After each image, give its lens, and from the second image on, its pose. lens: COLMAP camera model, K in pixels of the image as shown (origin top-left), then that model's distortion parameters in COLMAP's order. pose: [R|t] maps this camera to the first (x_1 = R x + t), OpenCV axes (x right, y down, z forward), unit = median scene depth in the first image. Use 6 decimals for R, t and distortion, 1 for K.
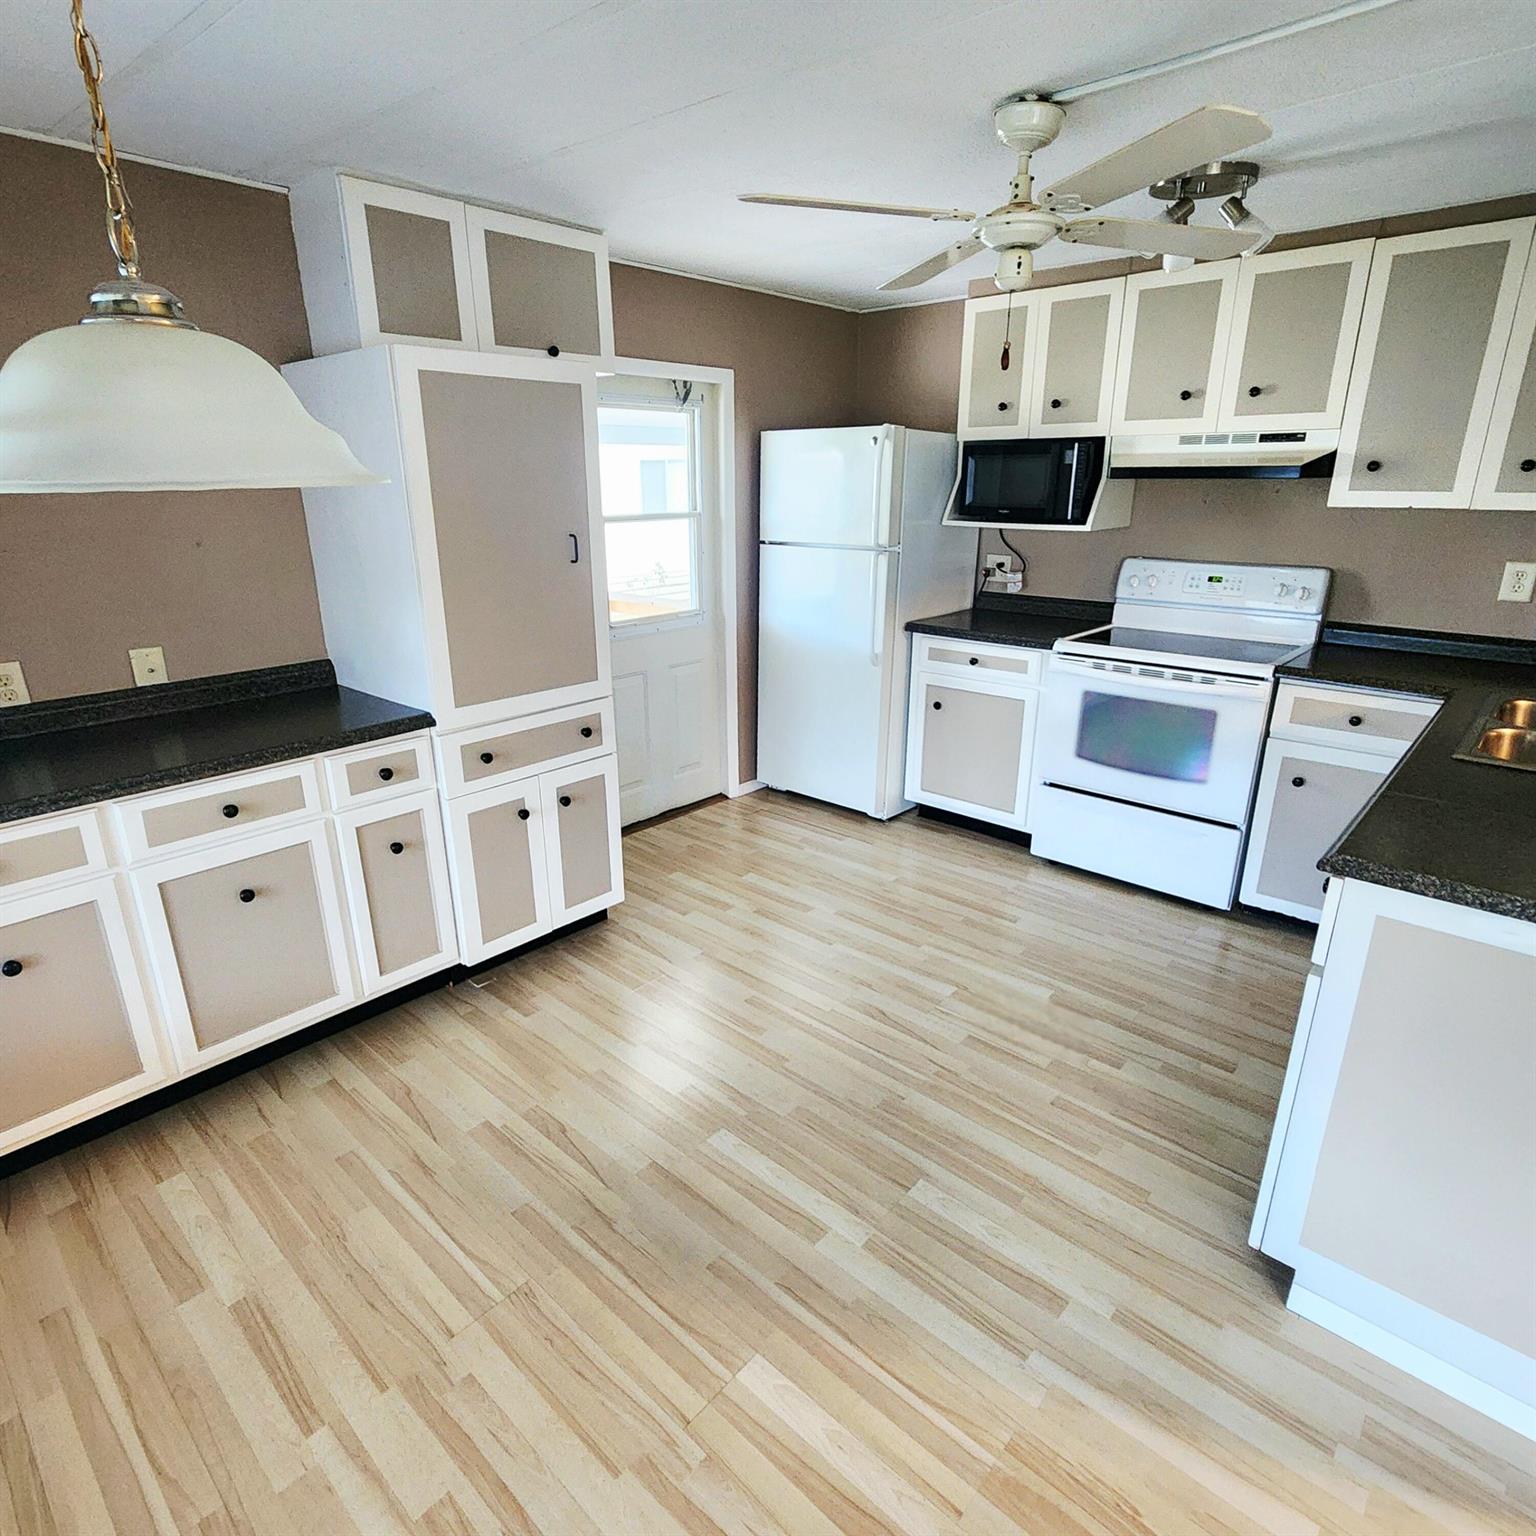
lens RADIAL K [[875.6, 0, 758.6], [0, 875.6, 769.5], [0, 0, 1]] dist [-0.000450, -0.001197]
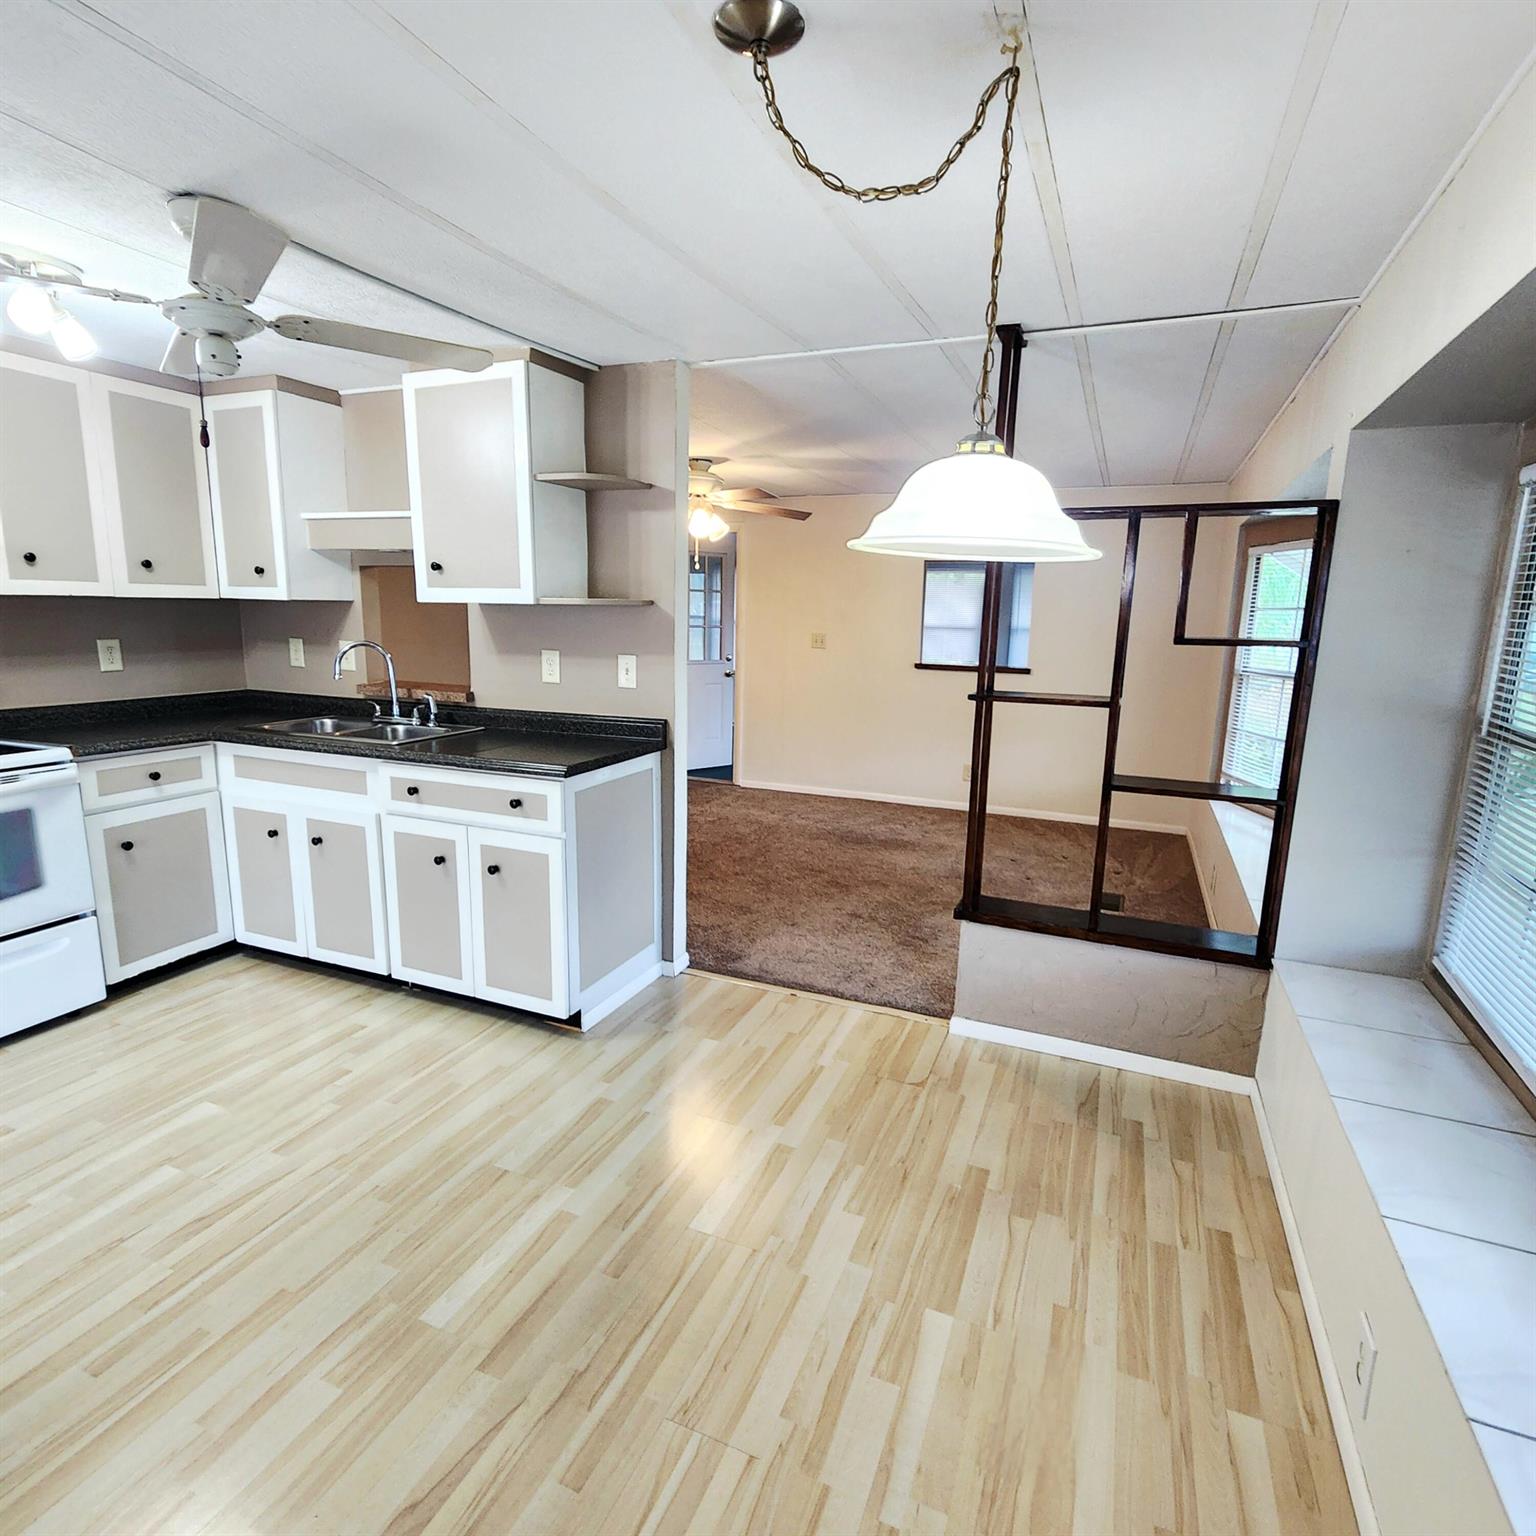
lens RADIAL K [[875.6, 0, 758.6], [0, 875.6, 769.5], [0, 0, 1]] dist [-0.000450, -0.001197]
pose [[-0.331790, -0.176827, 0.926632, -0.909221], [0.282271, 0.918662, 0.276376, -0.221518], [-0.900133, 0.353260, -0.254890, 0.826815]]
